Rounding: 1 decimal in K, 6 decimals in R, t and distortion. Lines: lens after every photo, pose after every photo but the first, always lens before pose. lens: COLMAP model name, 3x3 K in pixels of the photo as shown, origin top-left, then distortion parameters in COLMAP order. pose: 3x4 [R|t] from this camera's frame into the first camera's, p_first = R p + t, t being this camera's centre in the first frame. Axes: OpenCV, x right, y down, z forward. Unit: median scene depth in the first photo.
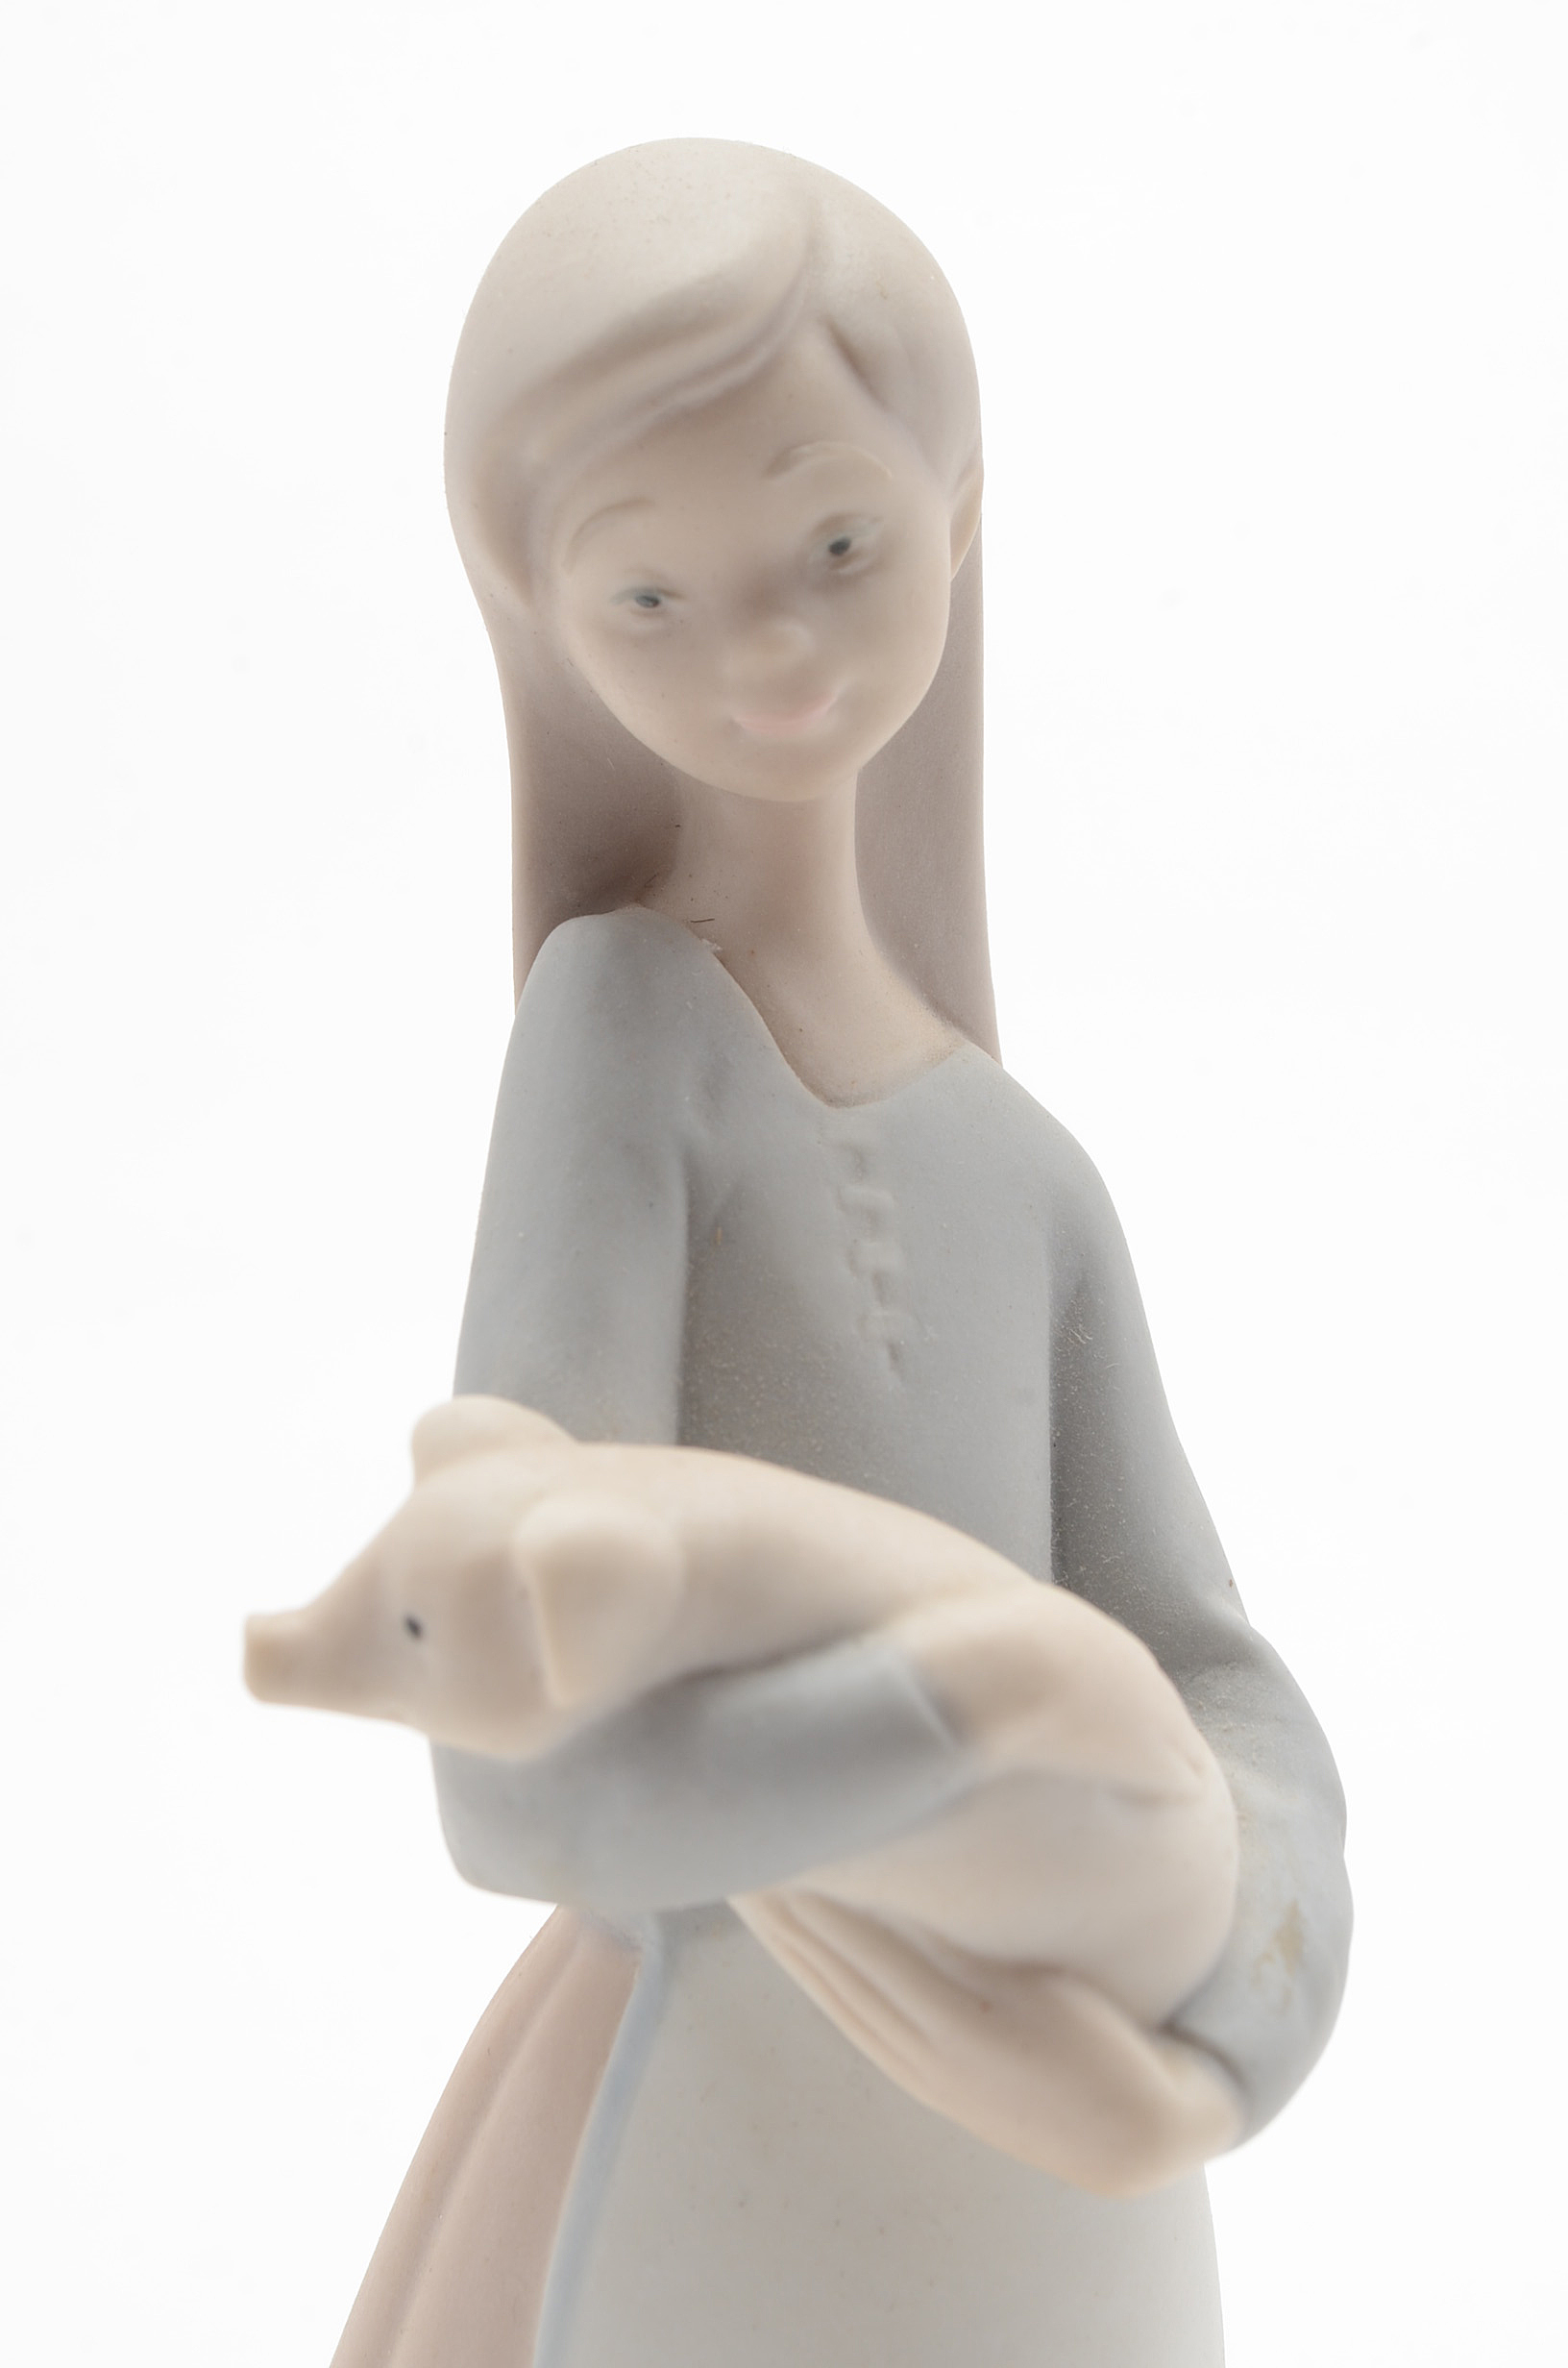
lens RADIAL K [[5328.5, 0, 784.0], [0, 5328.5, 1184.0], [0, 0, 1]] dist [-0.011360, 0.047428]
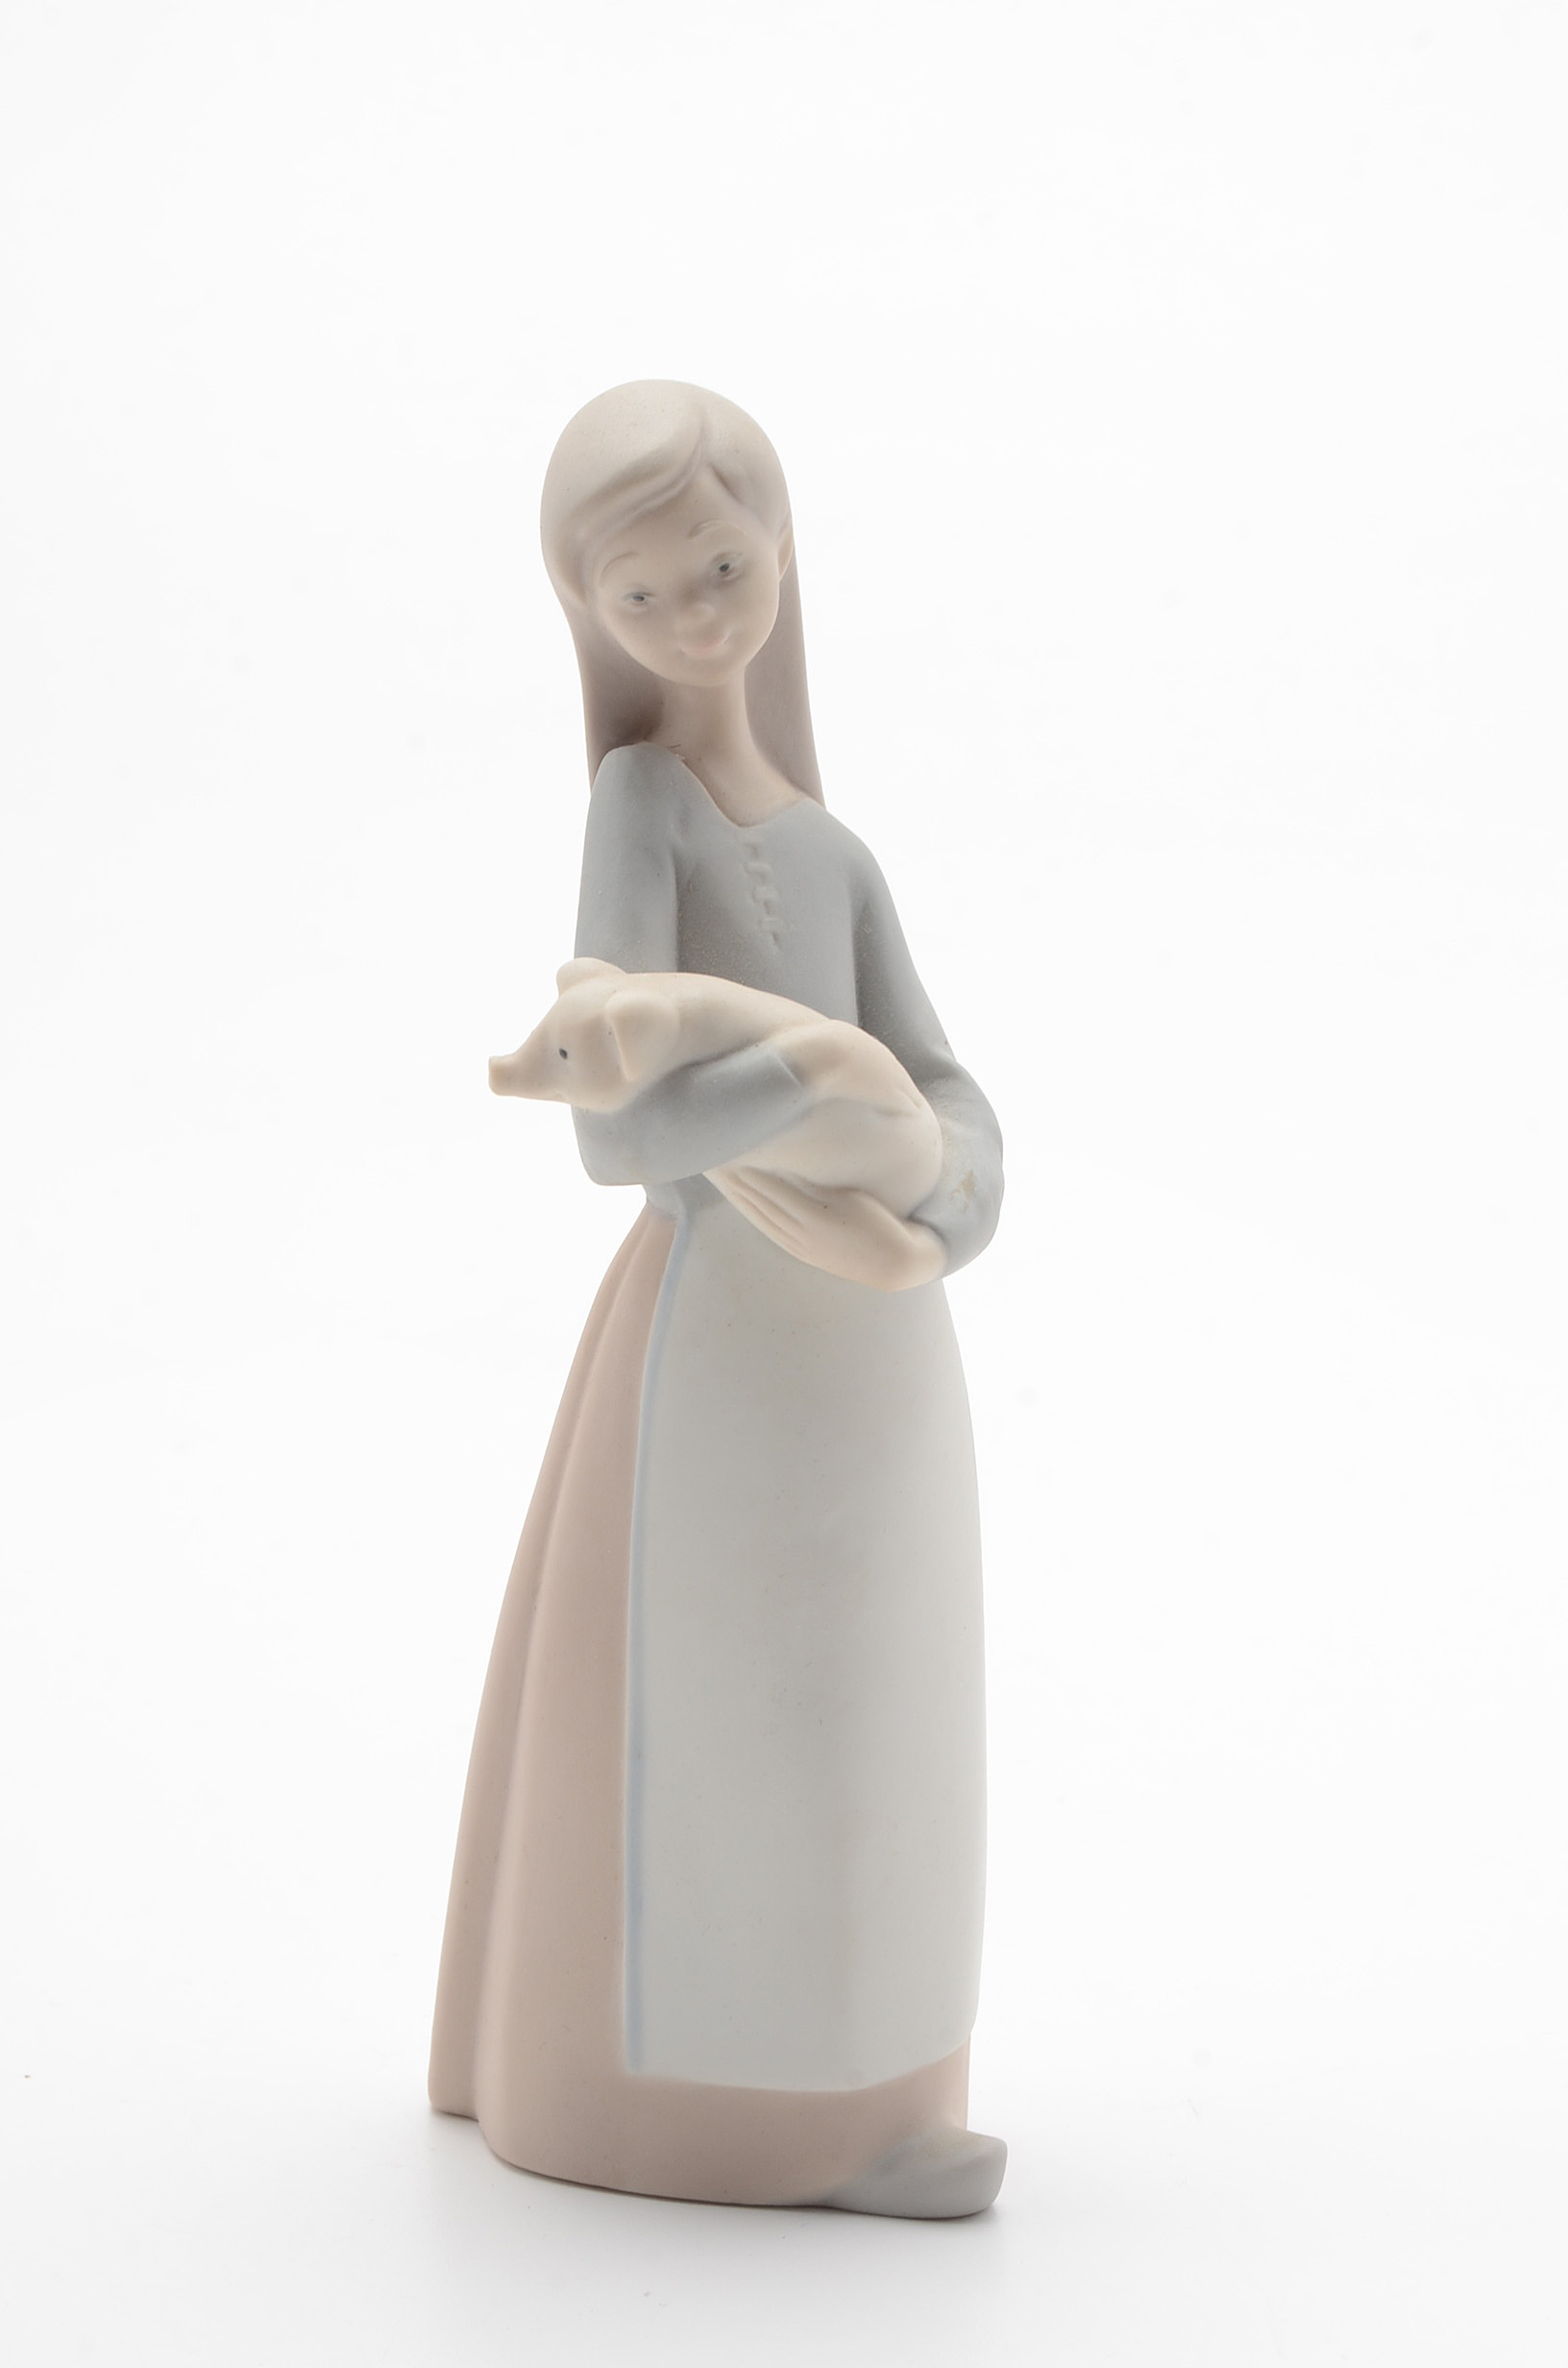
lens RADIAL K [[5328.5, 0, 784.0], [0, 5328.5, 1184.0], [0, 0, 1]] dist [-0.011360, 0.047428]
pose [[0.997634, -0.065971, -0.019371, 0.060347], [0.066088, 0.997799, 0.005489, 0.121940], [0.018966, -0.006756, 0.999797, -1.182979]]
